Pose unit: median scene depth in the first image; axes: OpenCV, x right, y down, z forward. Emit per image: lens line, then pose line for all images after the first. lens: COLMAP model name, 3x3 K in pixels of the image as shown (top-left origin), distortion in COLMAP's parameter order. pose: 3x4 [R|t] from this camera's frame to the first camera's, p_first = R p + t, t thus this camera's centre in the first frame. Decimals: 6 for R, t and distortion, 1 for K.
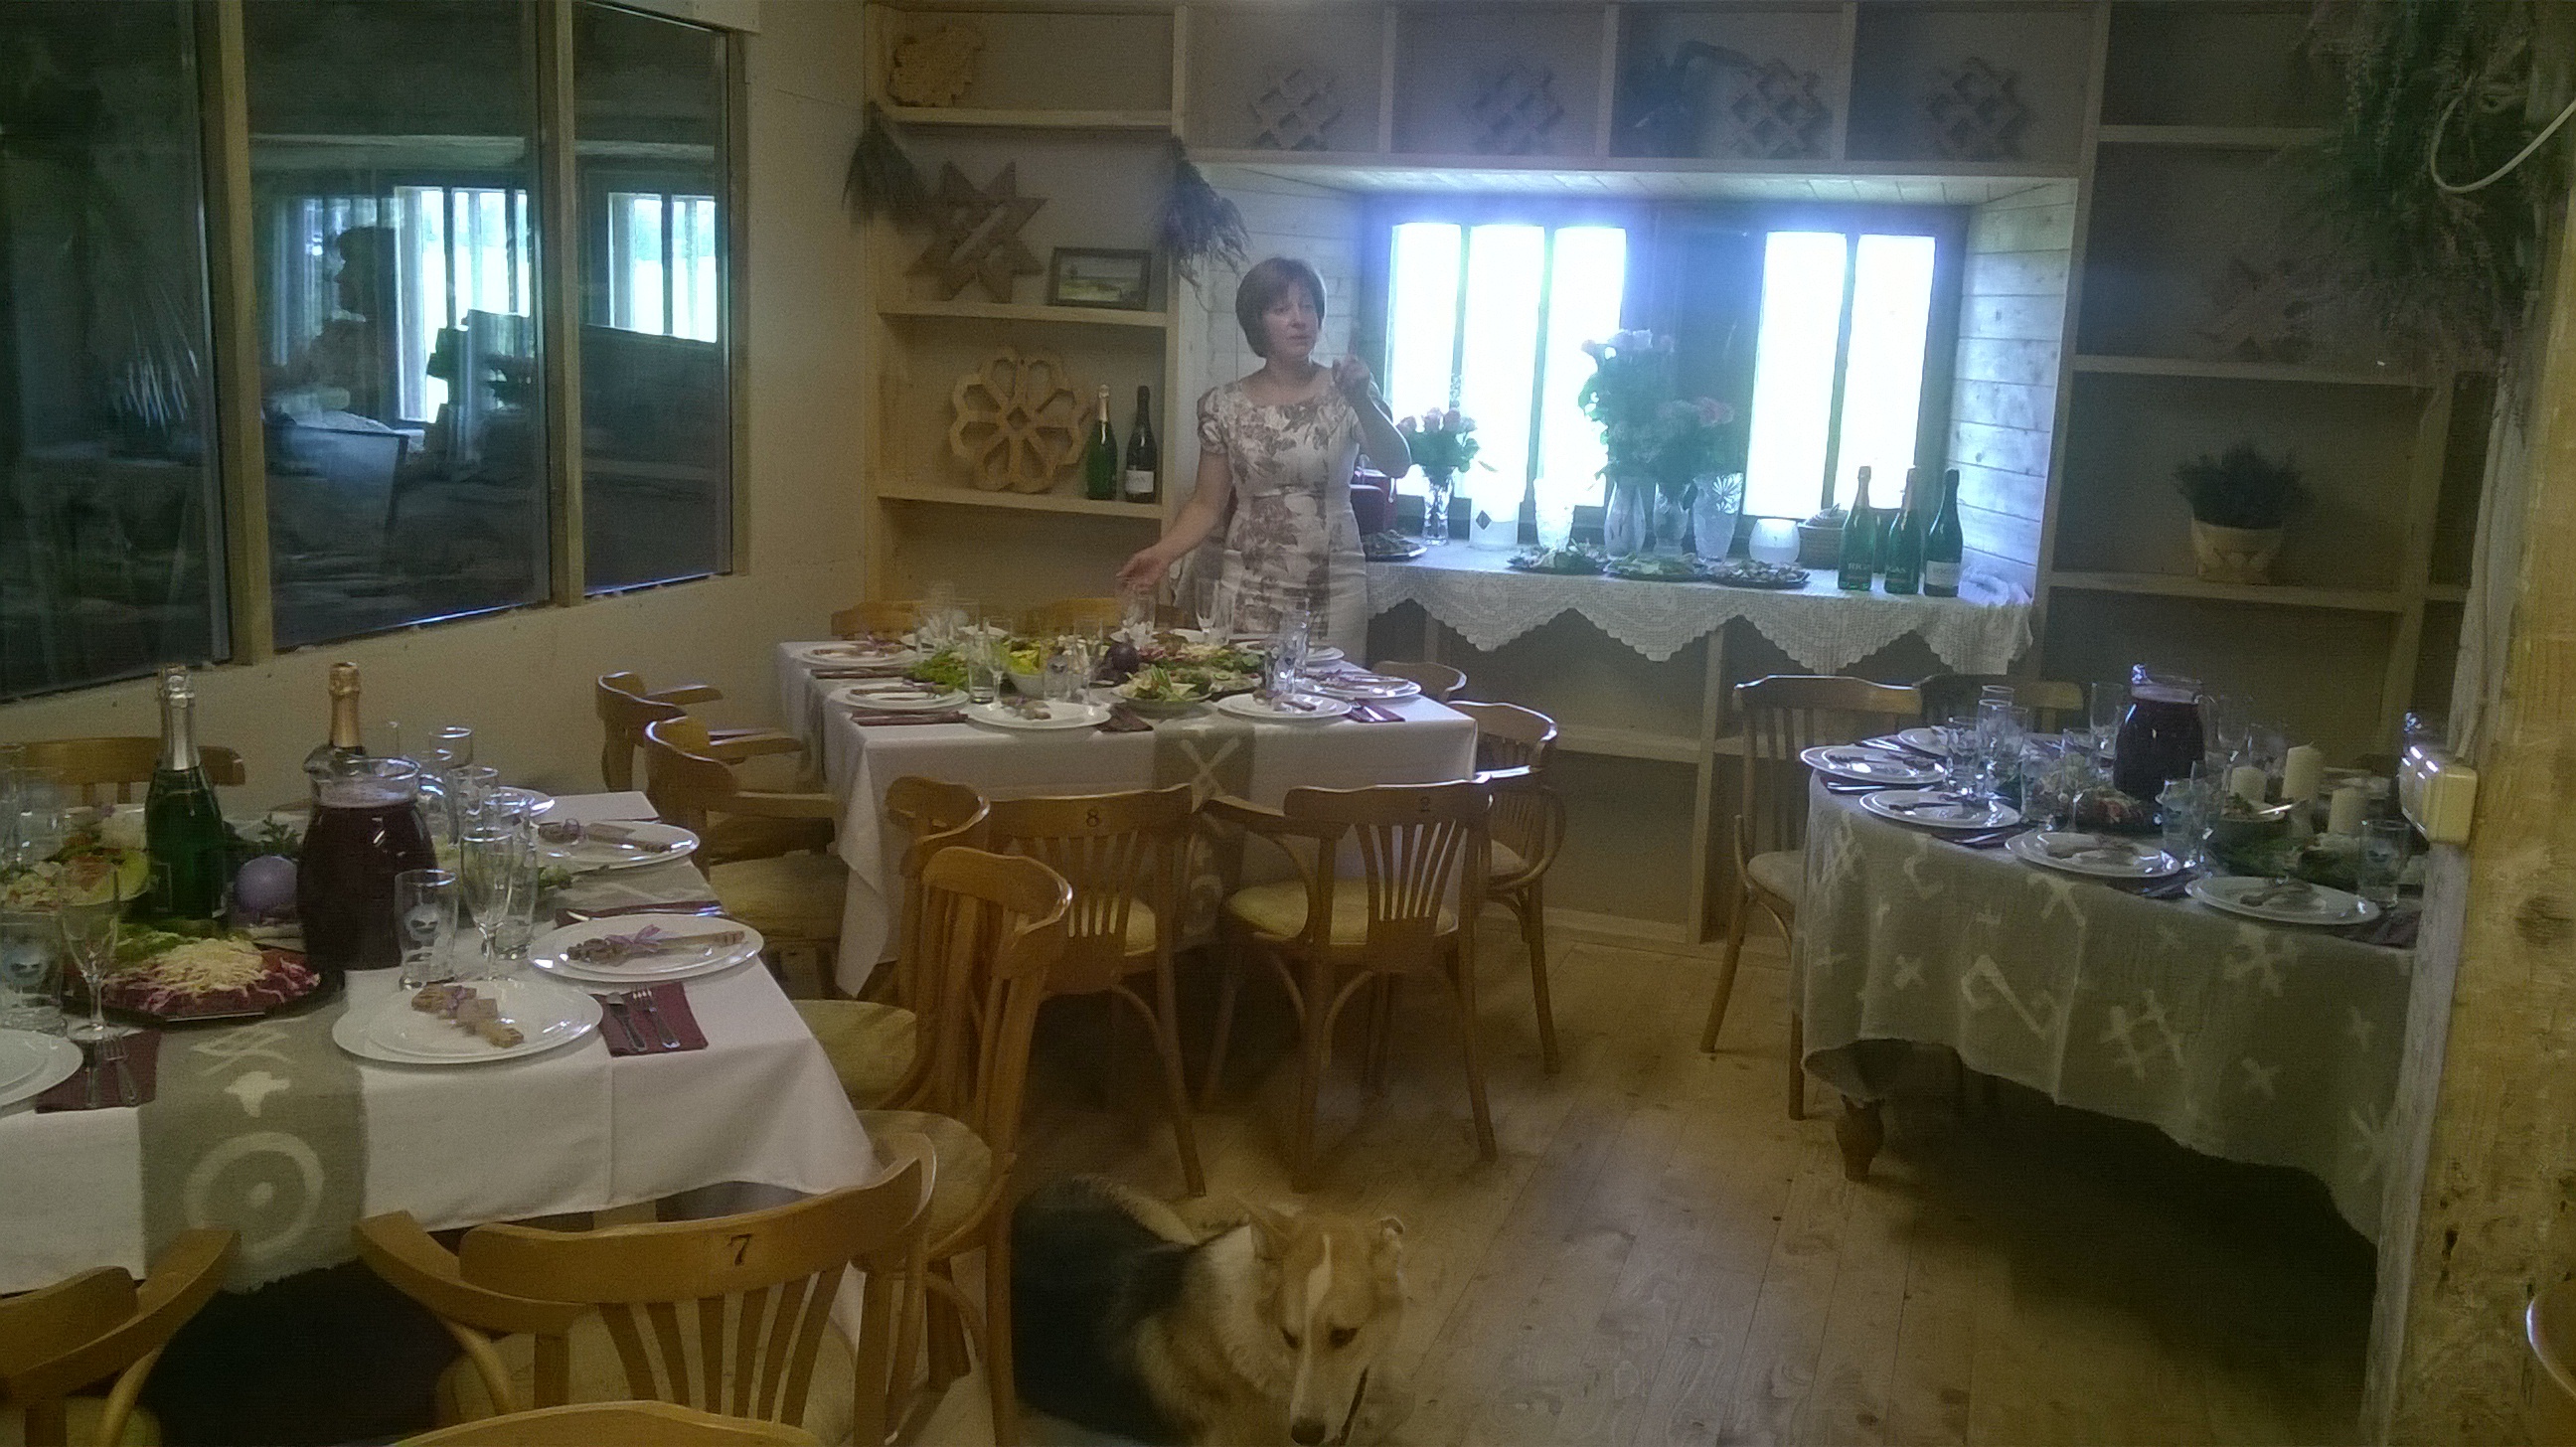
lens RADIAL K [[2116.3, 0, 1293.9], [0, 2116.3, 710.6], [0, 0, 1]] dist [0.007802, -0.024984]
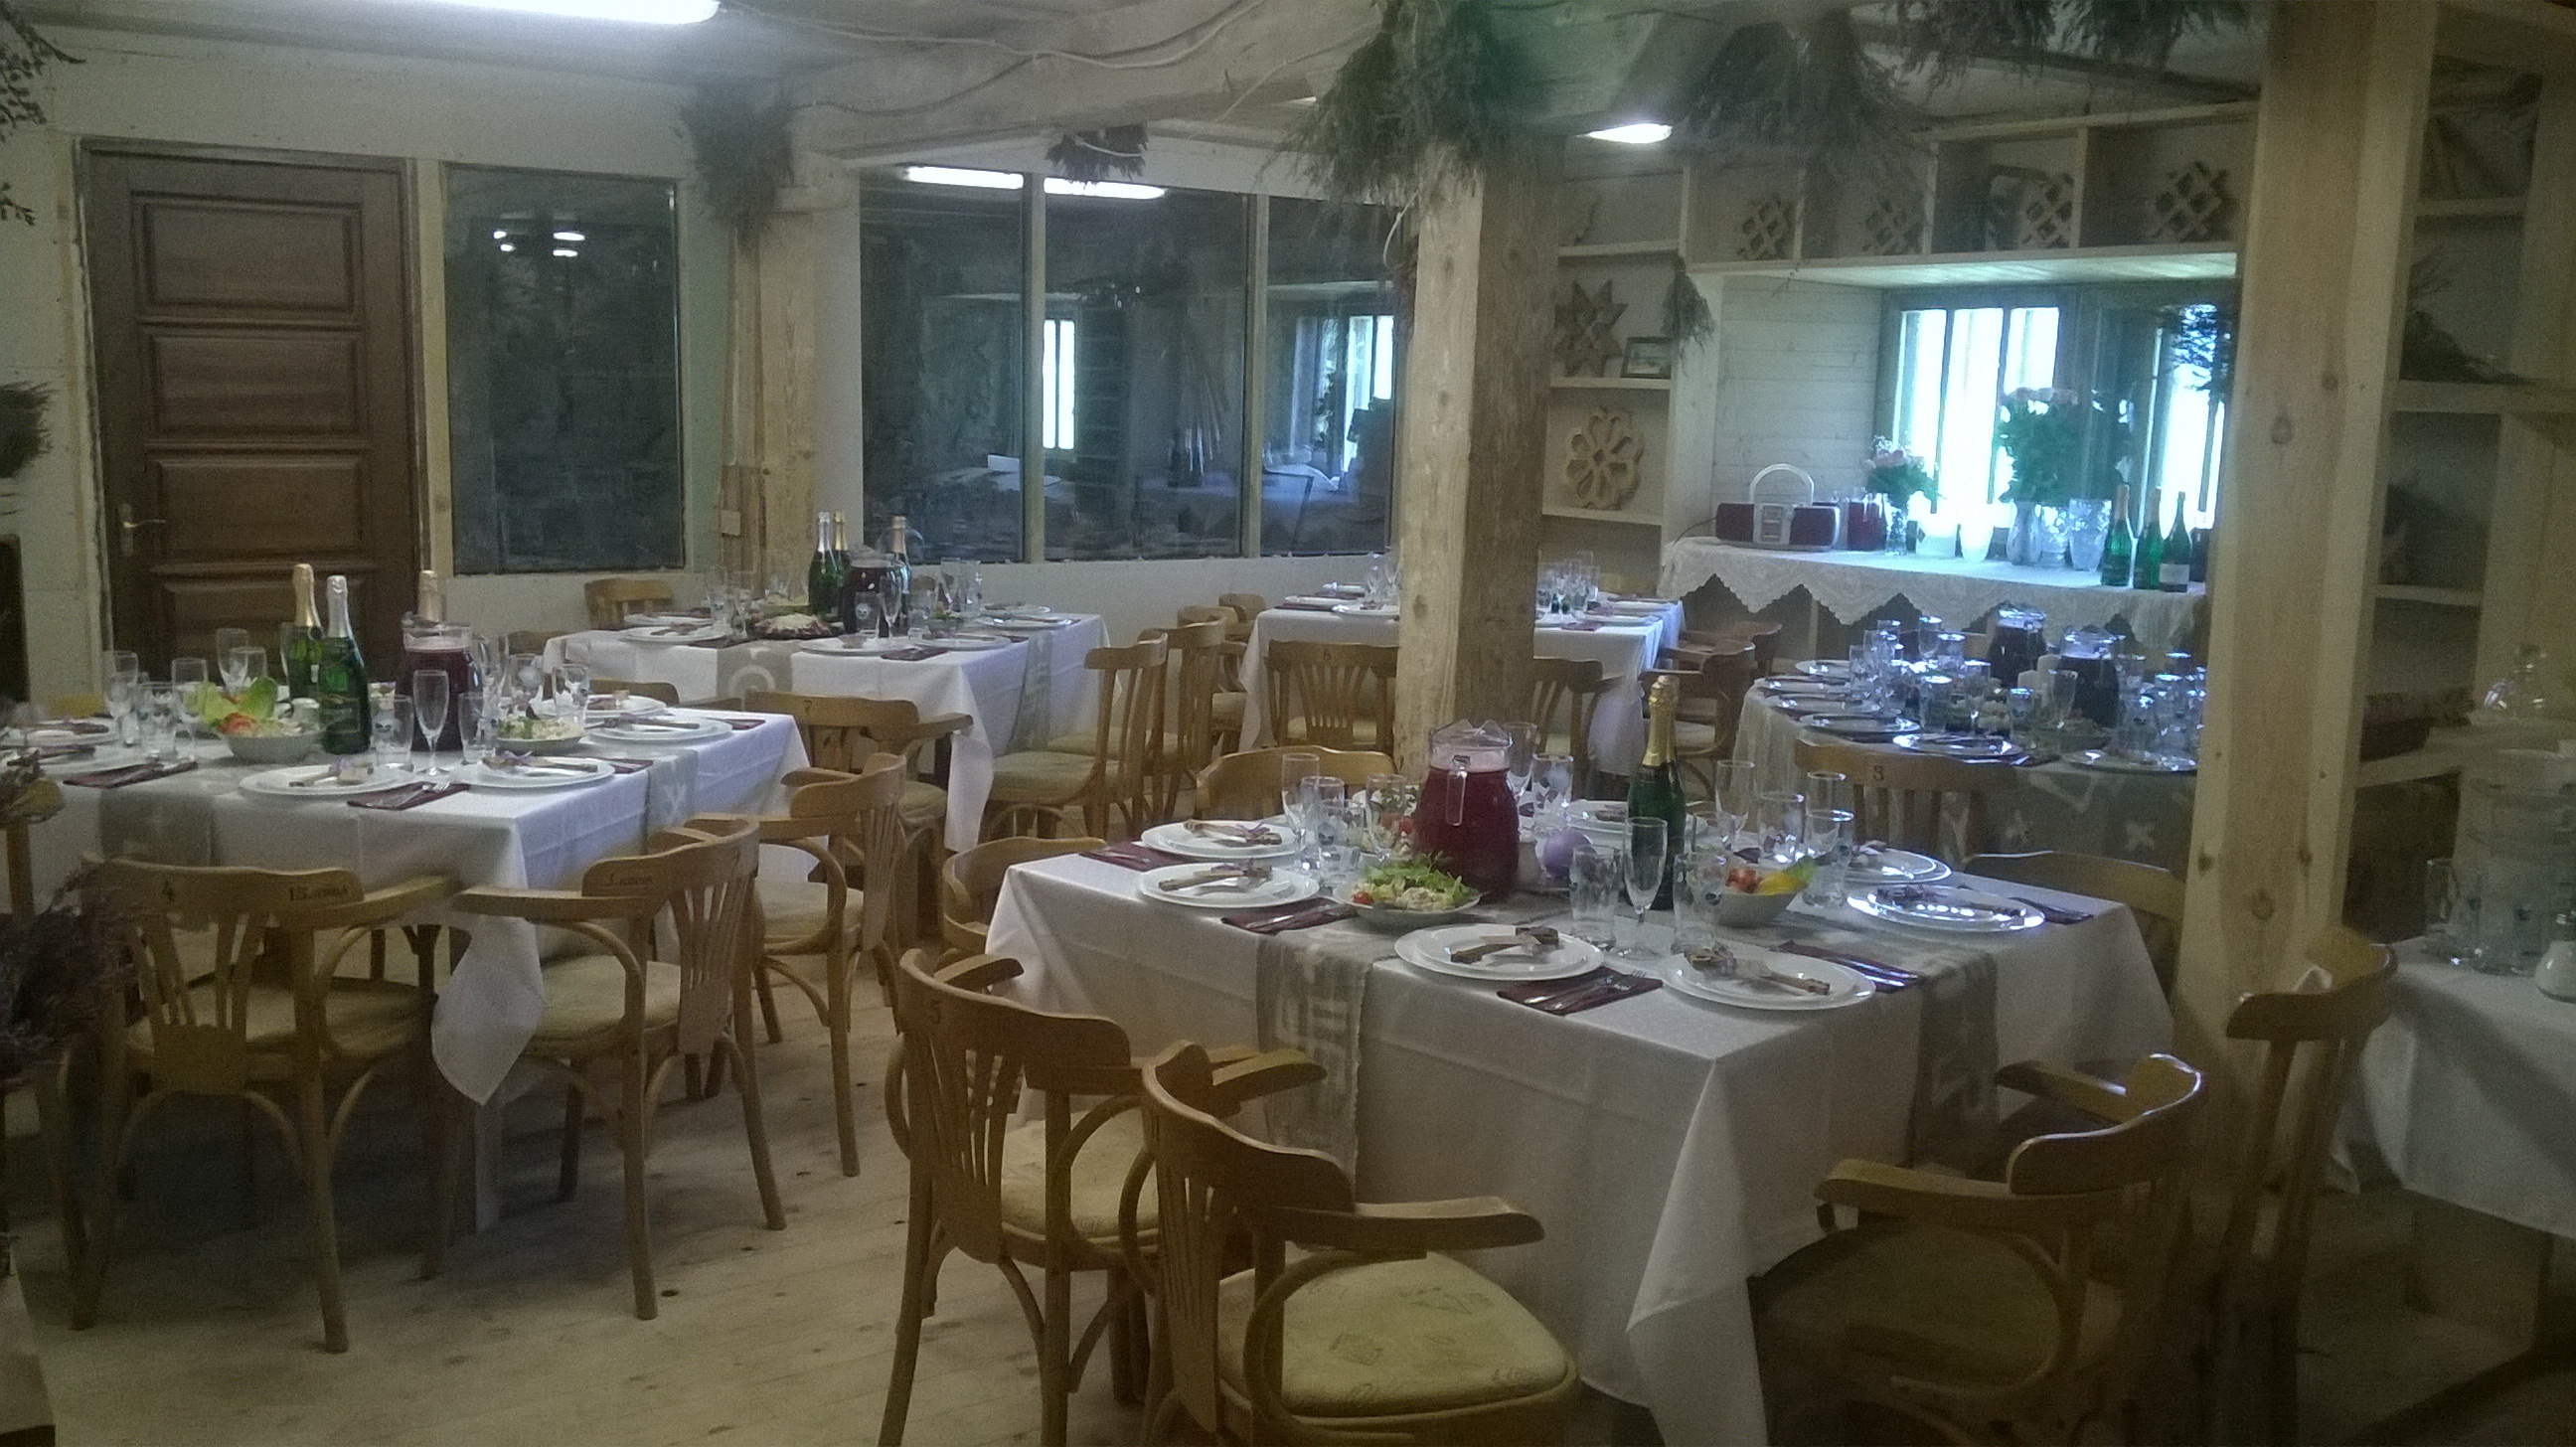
lens RADIAL K [[2116.3, 0, 1282.8], [0, 2116.3, 732.9], [0, 0, 1]] dist [0.007802, -0.024984]
pose [[0.807448, 0.073607, -0.585329, 0.813179], [-0.095418, 0.995416, -0.006451, 0.113665], [0.582171, 0.061060, 0.810770, -0.402675]]
